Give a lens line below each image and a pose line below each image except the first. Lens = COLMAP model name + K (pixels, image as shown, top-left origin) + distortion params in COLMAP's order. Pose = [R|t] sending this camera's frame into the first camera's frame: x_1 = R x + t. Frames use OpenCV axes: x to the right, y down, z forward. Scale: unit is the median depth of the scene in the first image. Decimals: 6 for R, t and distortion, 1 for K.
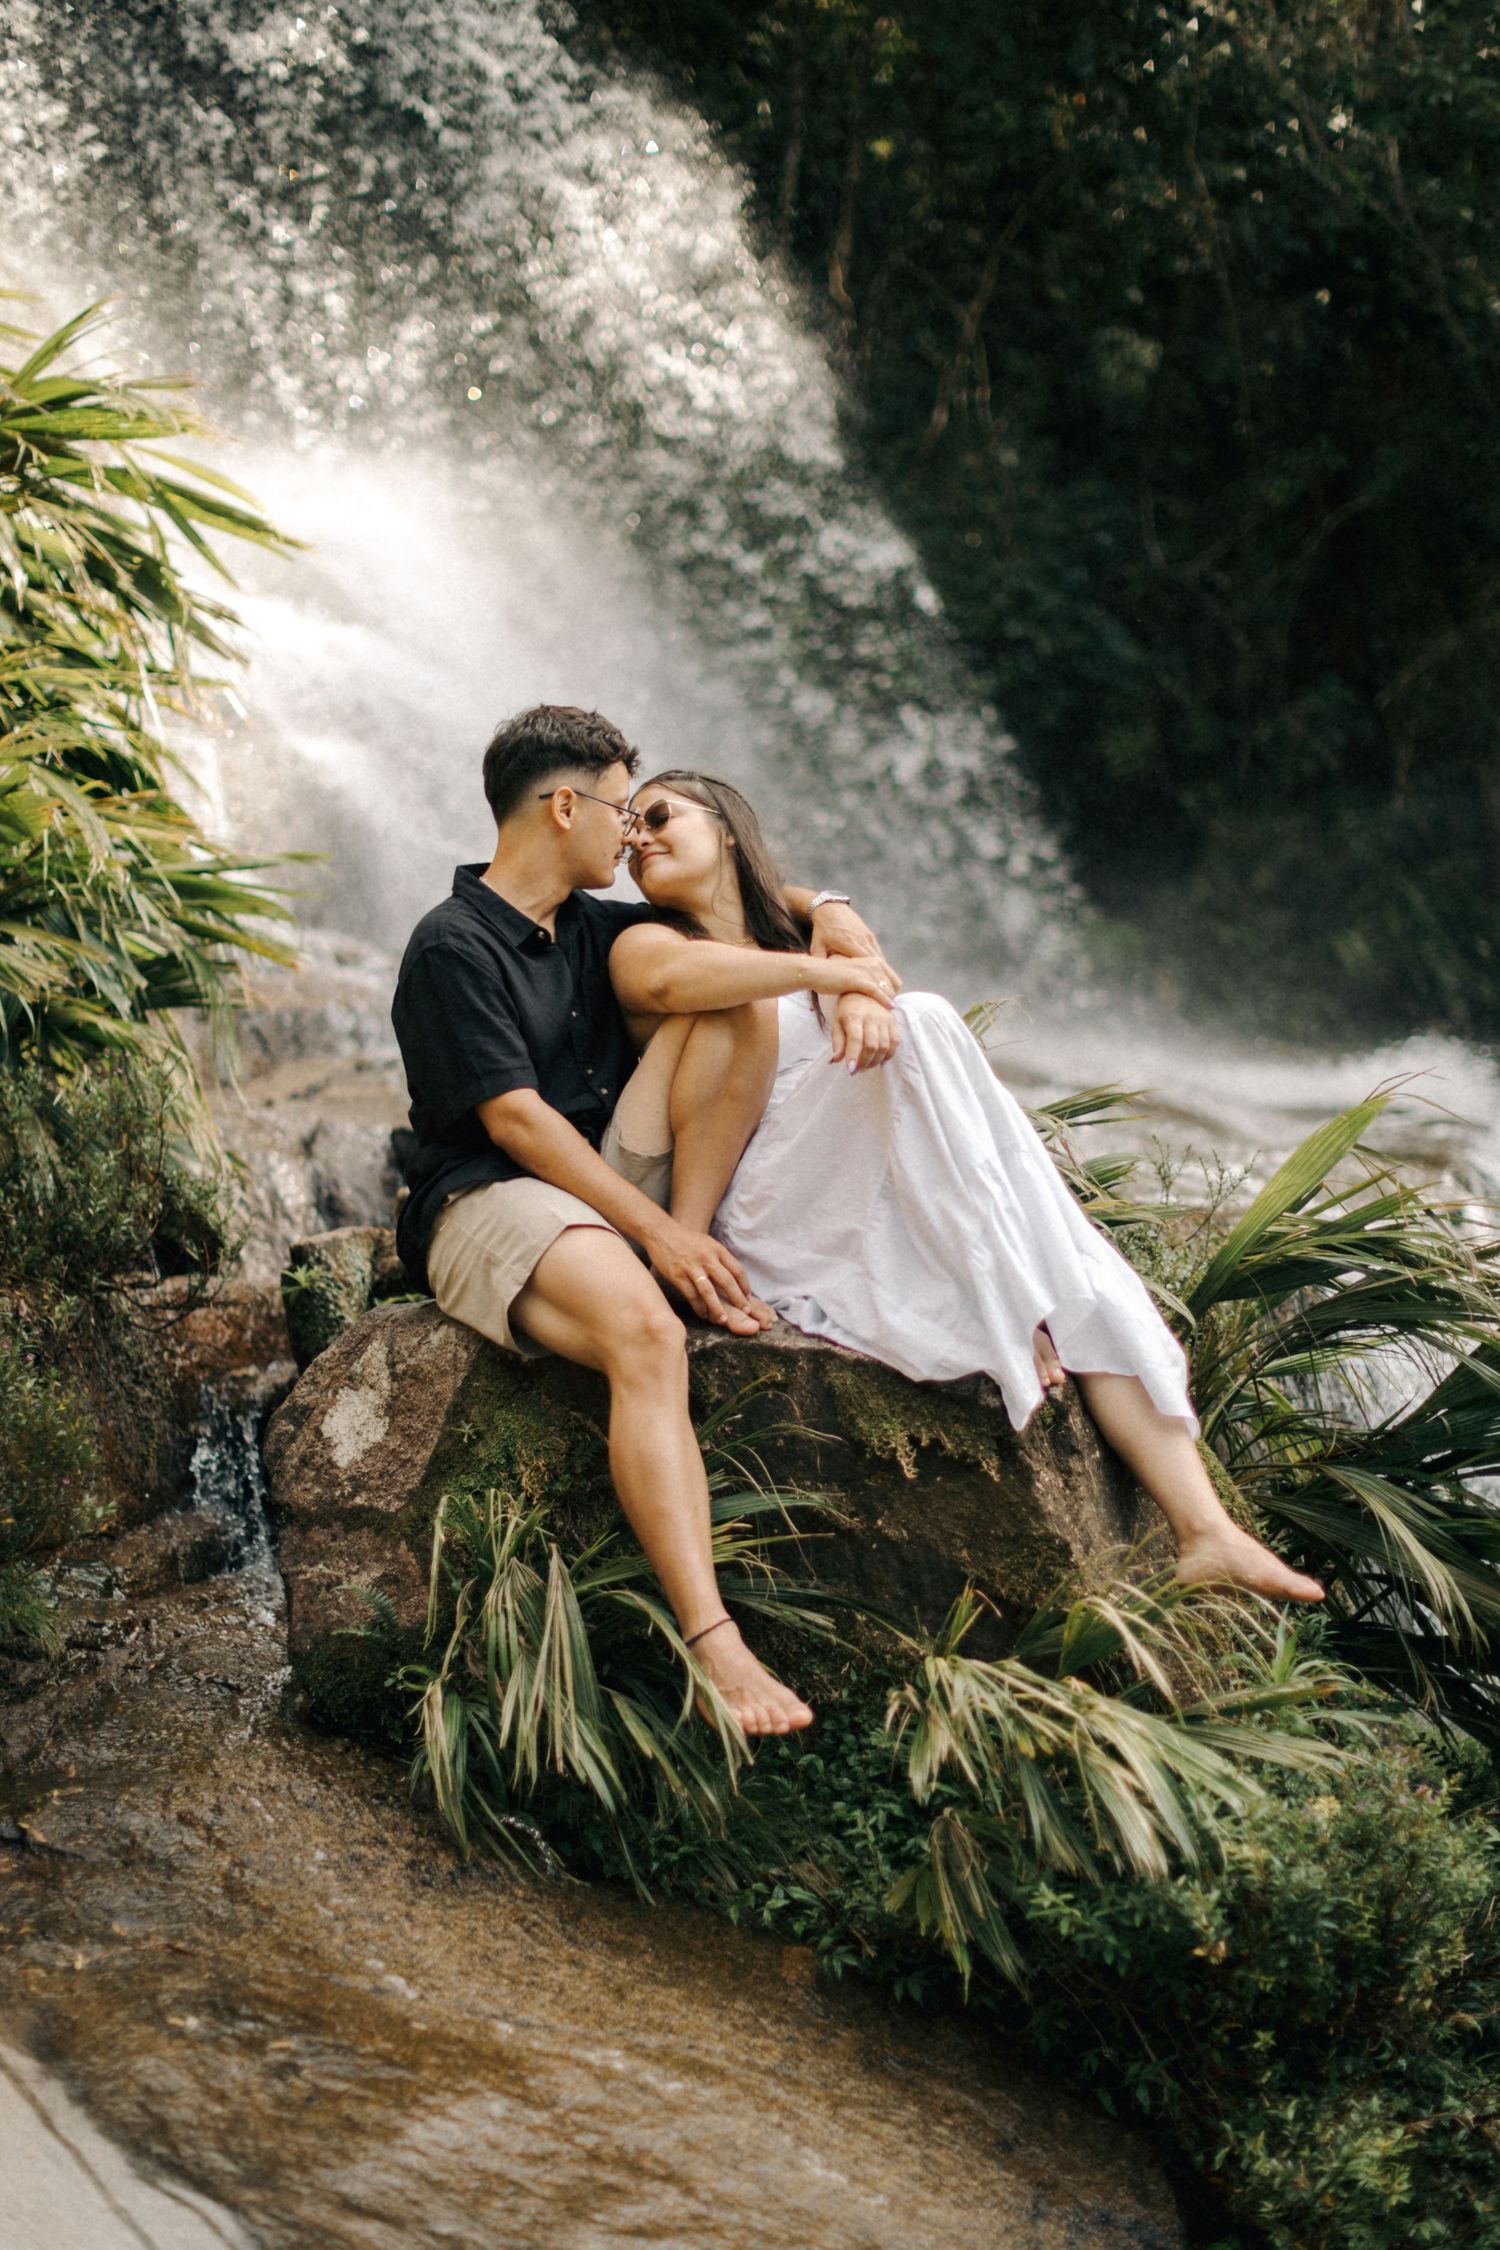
lens RADIAL K [[3203.1, 0, 742.1], [0, 3203.1, 1107.3], [0, 0, 1]] dist [0.026096, 0.000000]
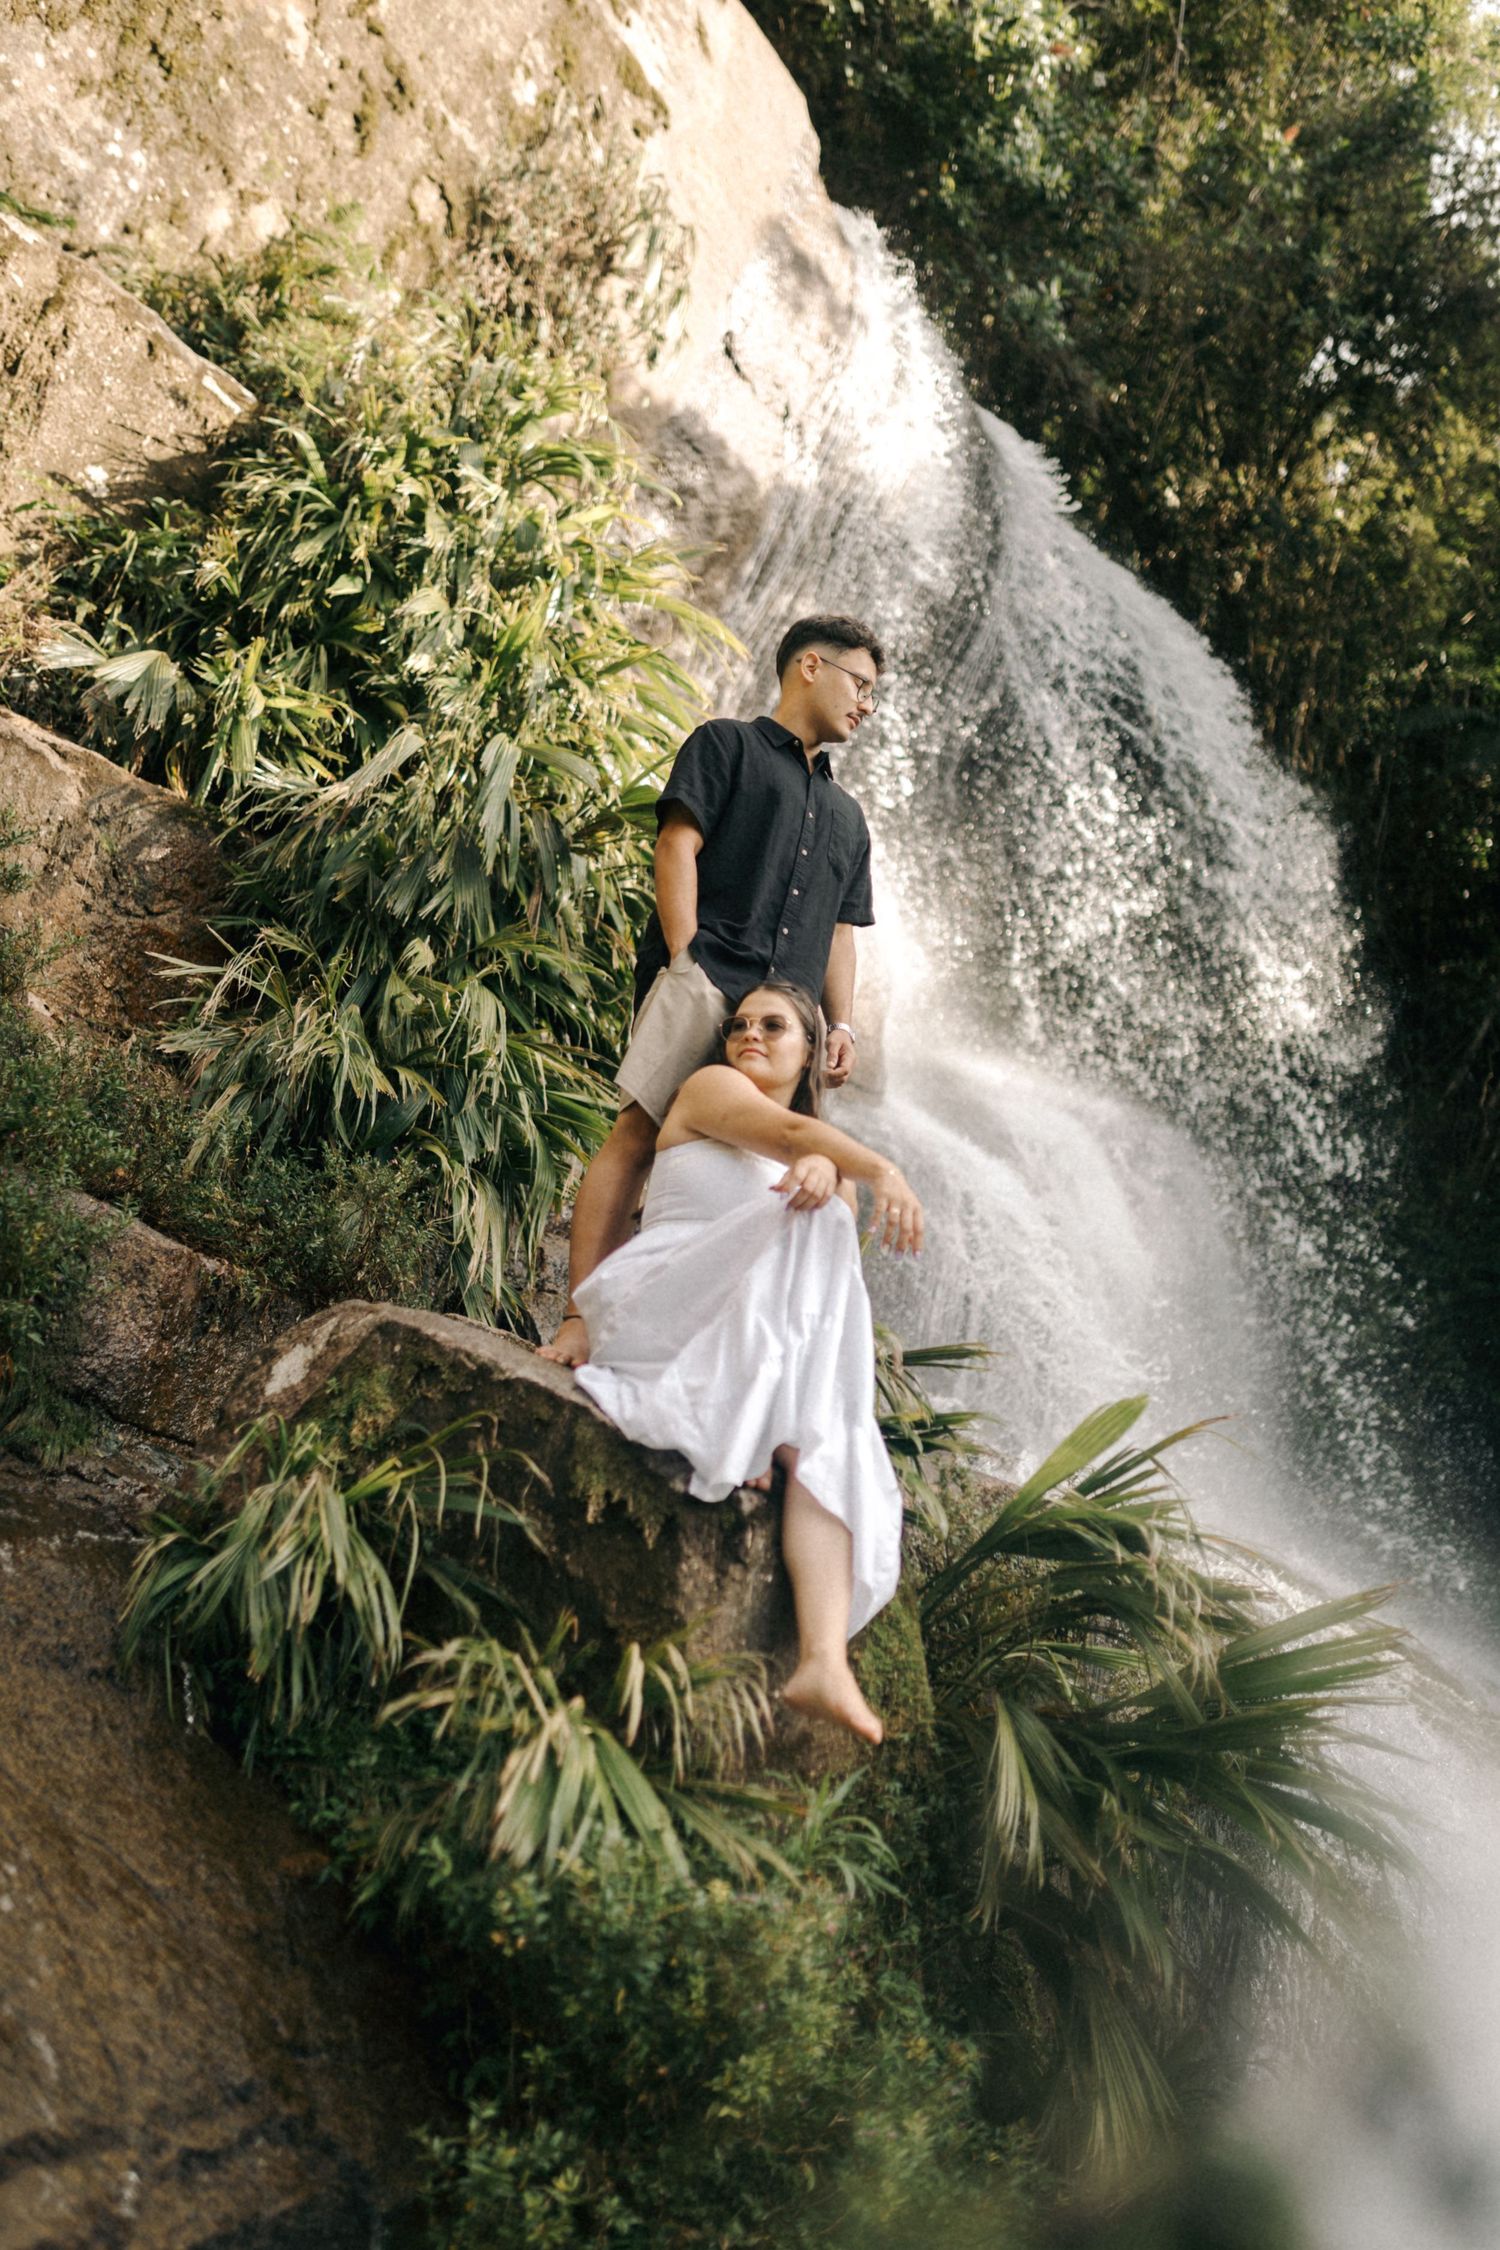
lens RADIAL K [[2113.7, 0, 756.5], [0, 2113.7, 1109.8], [0, 0, 1]] dist [0.001710, 0.000000]
pose [[0.894769, 0.282266, -0.345998, 0.322566], [-0.354611, 0.920081, -0.166437, 0.081554], [0.271367, 0.271617, 0.923355, 0.253109]]
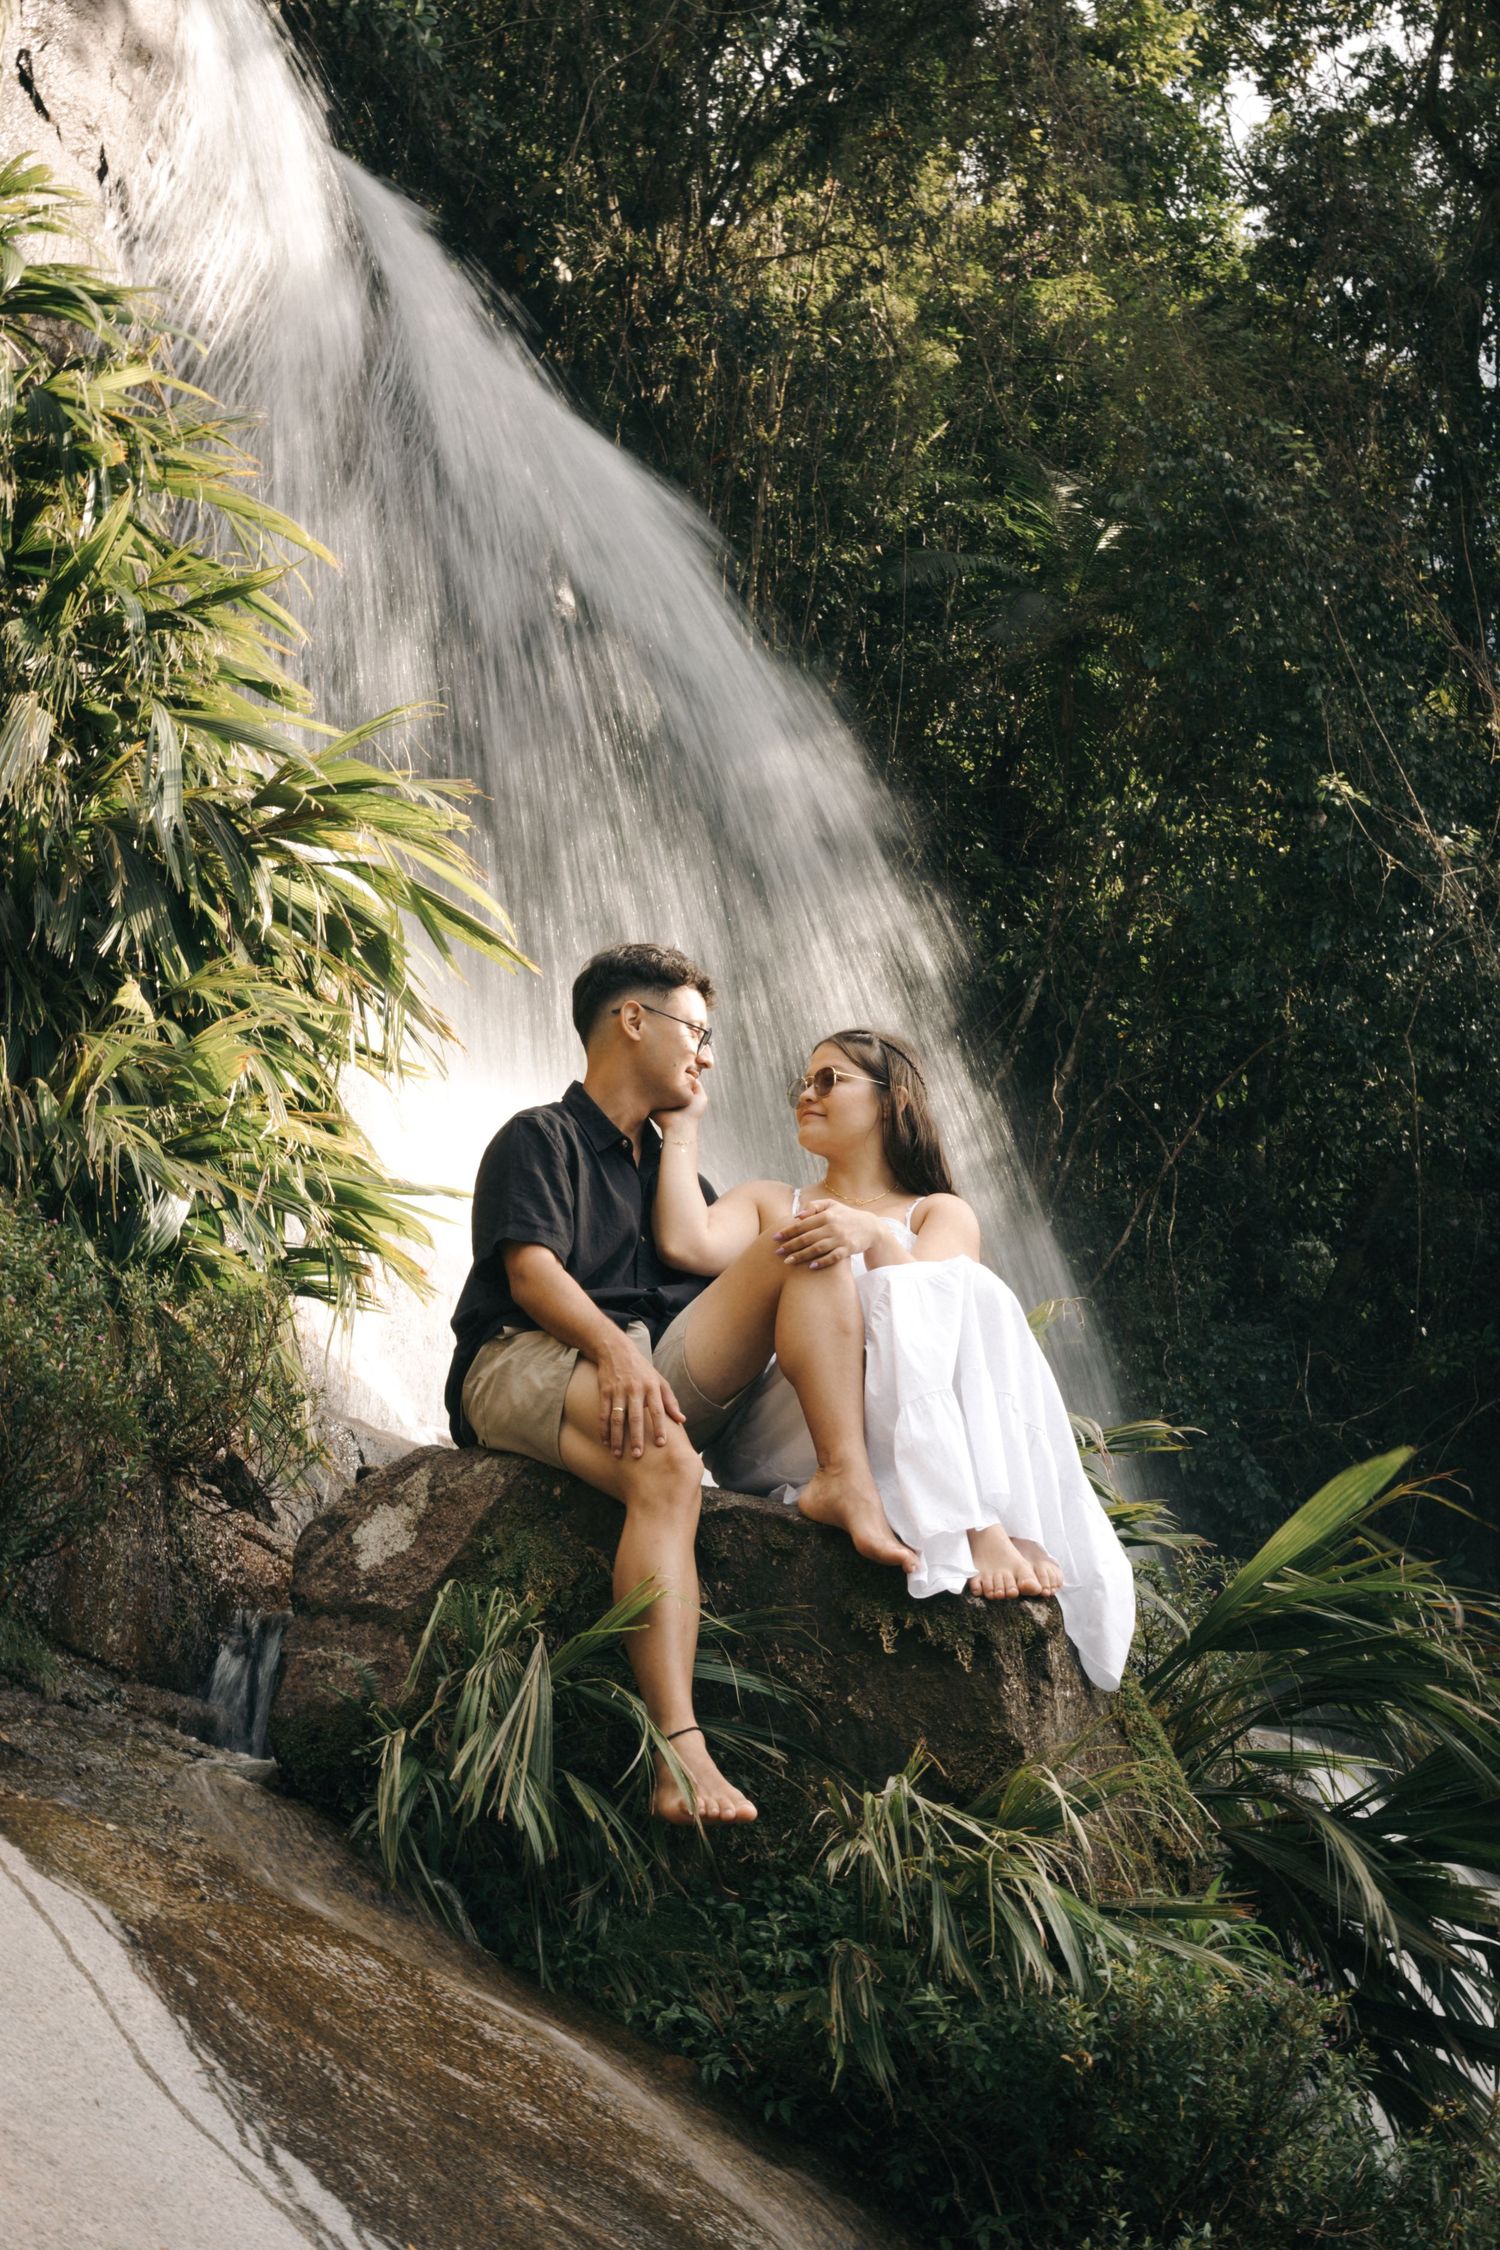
lens RADIAL K [[3203.1, 0, 751.6], [0, 3203.1, 1132.9], [0, 0, 1]] dist [0.026096, 0.000000]
pose [[0.974511, 0.212943, -0.070594, 0.045475], [-0.224002, 0.940864, -0.254163, 0.225263], [0.012297, 0.263498, 0.964582, -0.055659]]
